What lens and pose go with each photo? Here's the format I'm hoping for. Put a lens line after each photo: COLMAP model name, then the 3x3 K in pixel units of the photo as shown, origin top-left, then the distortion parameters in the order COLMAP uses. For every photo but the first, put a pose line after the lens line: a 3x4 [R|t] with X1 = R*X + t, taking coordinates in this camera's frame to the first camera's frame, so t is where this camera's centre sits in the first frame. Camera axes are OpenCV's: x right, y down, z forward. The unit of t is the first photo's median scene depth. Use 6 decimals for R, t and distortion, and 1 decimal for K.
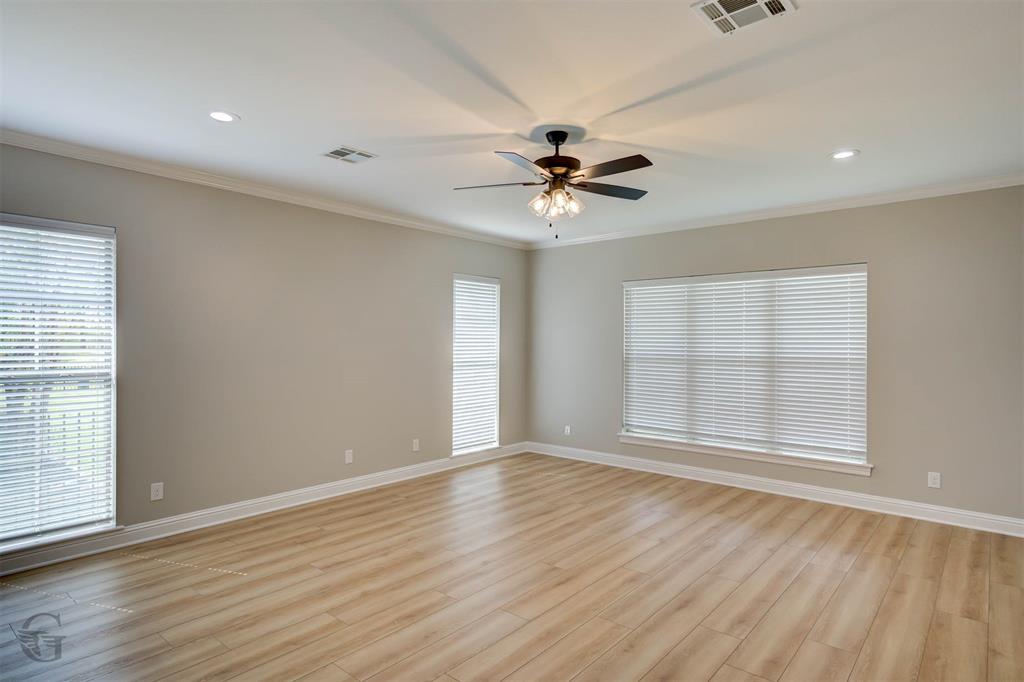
lens RADIAL K [[548.3, 0, 518.6], [0, 548.3, 341.2], [0, 0, 1]] dist [0.016277, -0.000004]
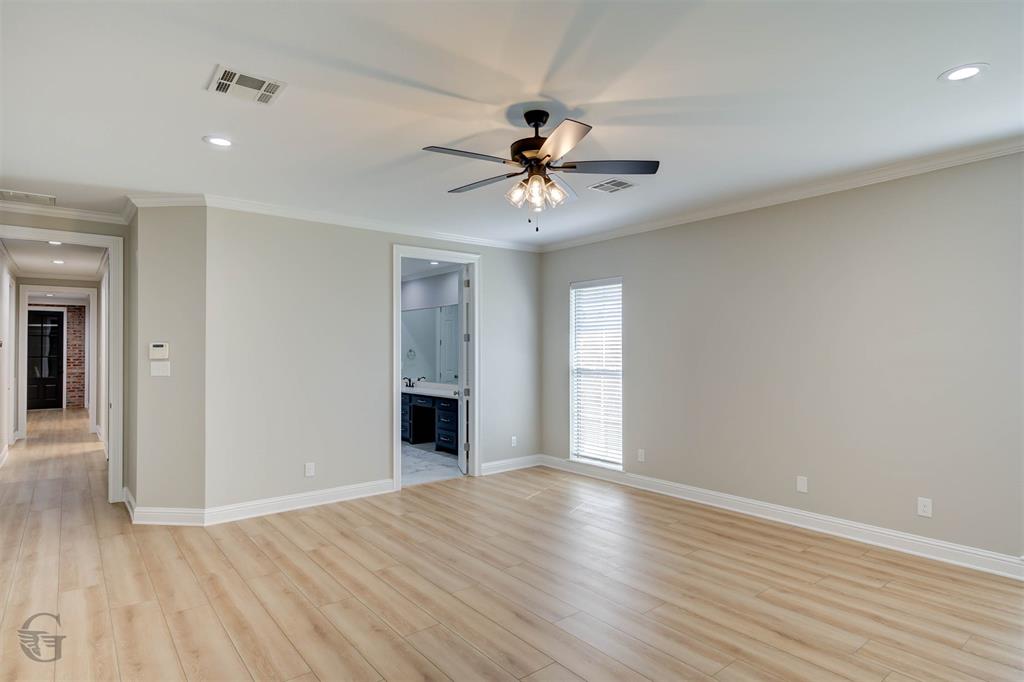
lens RADIAL K [[548.3, 0, 518.4], [0, 548.3, 344.6], [0, 0, 1]] dist [0.016277, -0.000004]
pose [[-0.174458, -0.012277, -0.984588, 0.840531], [0.006374, 0.999887, -0.013597, 0.005729], [0.984644, -0.008648, -0.174360, 1.001208]]
